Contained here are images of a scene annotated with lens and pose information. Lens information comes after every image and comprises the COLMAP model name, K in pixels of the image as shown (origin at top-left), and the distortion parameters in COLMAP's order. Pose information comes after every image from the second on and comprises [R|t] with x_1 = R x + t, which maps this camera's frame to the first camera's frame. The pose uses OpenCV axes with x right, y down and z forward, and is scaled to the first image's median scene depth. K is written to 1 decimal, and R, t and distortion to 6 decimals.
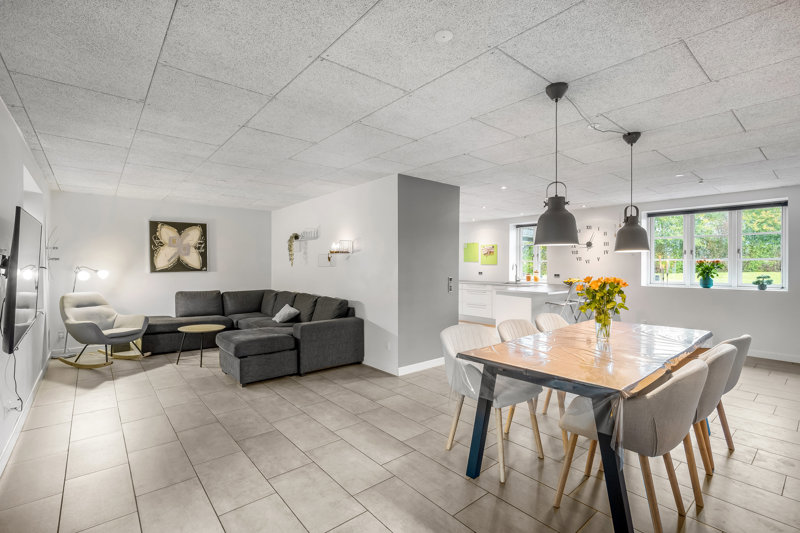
lens RADIAL K [[366.2, 0, 398.7], [0, 366.2, 266.1], [0, 0, 1]] dist [-0.001908, -0.000230]
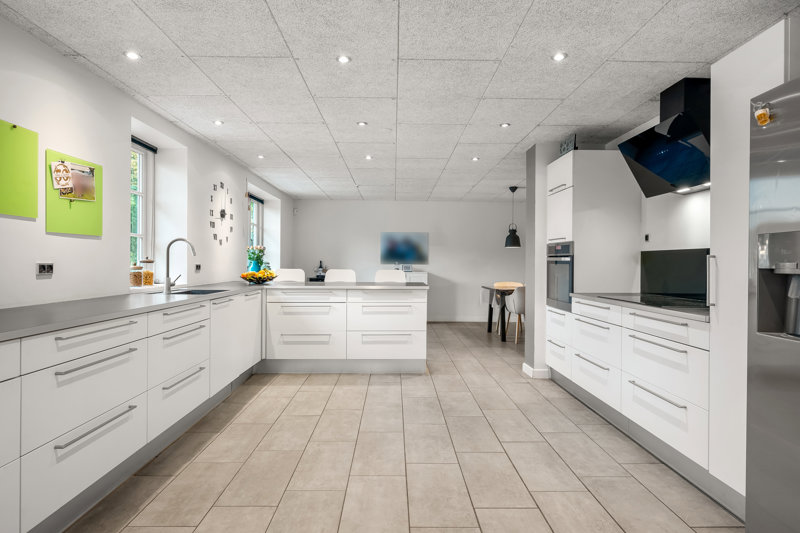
lens RADIAL K [[442.0, 0, 400.1], [0, 442.0, 265.3], [0, 0, 1]] dist [-0.008621, -0.000547]
pose [[-0.775122, -0.003426, 0.631802, -0.057988], [0.000812, 0.999979, 0.006418, 0.006969], [-0.631811, 0.005488, -0.775103, 0.499535]]
